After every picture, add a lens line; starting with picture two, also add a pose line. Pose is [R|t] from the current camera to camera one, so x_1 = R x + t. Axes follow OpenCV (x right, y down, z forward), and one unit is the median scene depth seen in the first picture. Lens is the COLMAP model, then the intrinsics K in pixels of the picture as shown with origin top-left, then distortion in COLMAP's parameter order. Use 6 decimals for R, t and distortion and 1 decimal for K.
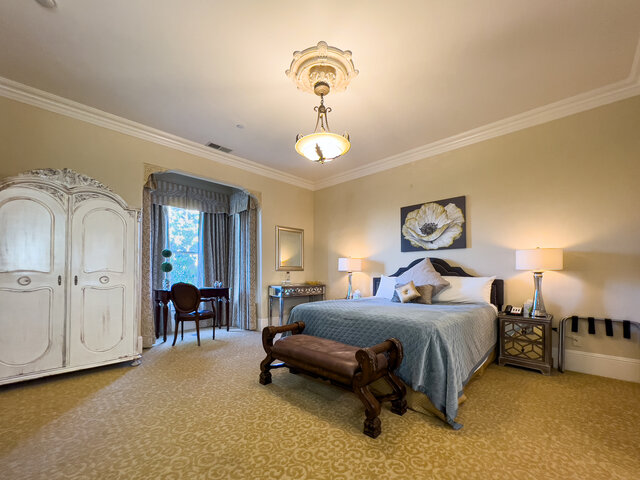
lens RADIAL K [[272.8, 0, 296.7], [0, 272.8, 263.8], [0, 0, 1]] dist [-0.008345, -0.000228]
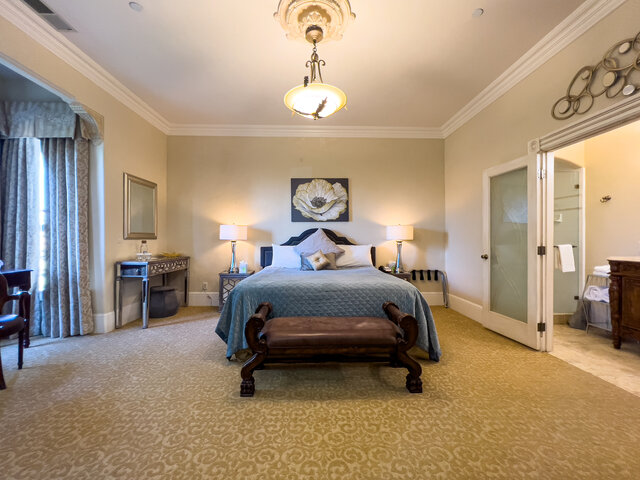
lens RADIAL K [[275.9, 0, 320.0], [0, 275.9, 240.0], [0, 0, 1]] dist [-0.001438, -0.000115]
pose [[0.671510, 0.000365, 0.740995, -0.348311], [-0.023752, 0.999497, 0.021033, 0.001739], [-0.740614, -0.031724, 0.671181, 0.238824]]
